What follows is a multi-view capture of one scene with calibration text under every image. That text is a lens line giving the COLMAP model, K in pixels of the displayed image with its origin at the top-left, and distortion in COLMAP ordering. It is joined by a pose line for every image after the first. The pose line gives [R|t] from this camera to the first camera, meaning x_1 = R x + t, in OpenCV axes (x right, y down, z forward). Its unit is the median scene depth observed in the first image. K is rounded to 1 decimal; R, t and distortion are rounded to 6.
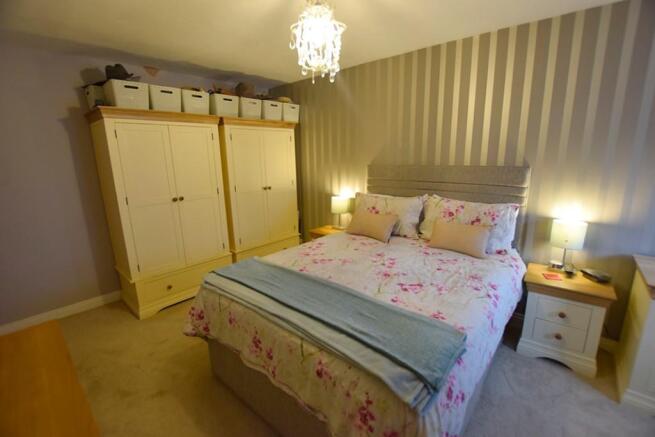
lens RADIAL K [[287.7, 0, 326.3], [0, 287.7, 220.8], [0, 0, 1]] dist [-0.033434, 0.002776]
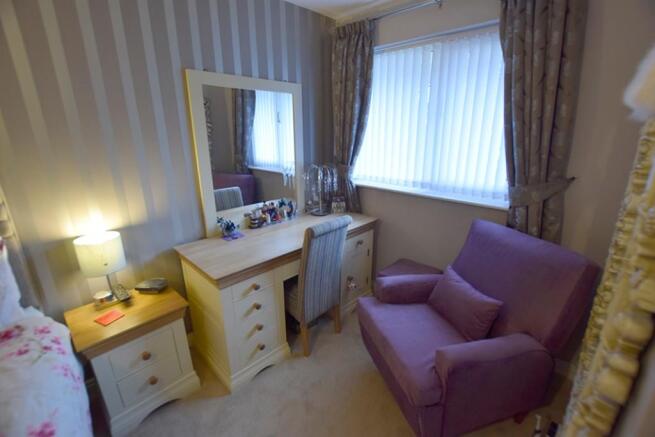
lens RADIAL K [[287.7, 0, 330.3], [0, 287.7, 218.5], [0, 0, 1]] dist [-0.033434, 0.002776]
pose [[0.046235, -0.269059, 0.962013, 0.211793], [0.231972, 0.939609, 0.251644, -0.081773], [-0.971623, 0.211525, 0.105857, 0.326288]]
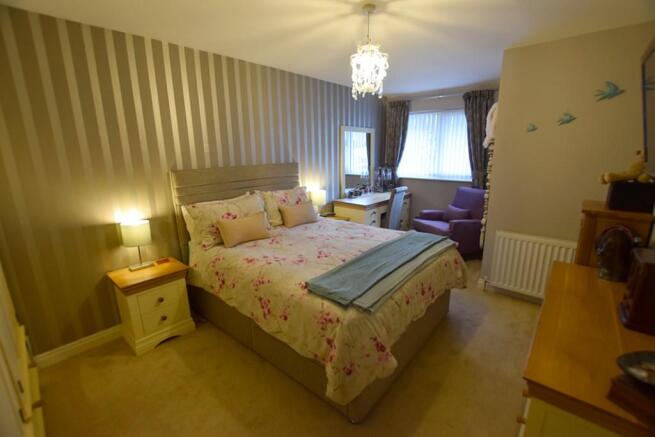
lens RADIAL K [[287.7, 0, 329.9], [0, 287.7, 220.9], [0, 0, 1]] dist [-0.033434, 0.002776]
pose [[-0.012528, -0.211945, 0.977201, -0.978385], [0.243709, 0.947160, 0.208554, -0.180344], [-0.969768, 0.240765, 0.039787, 0.865393]]
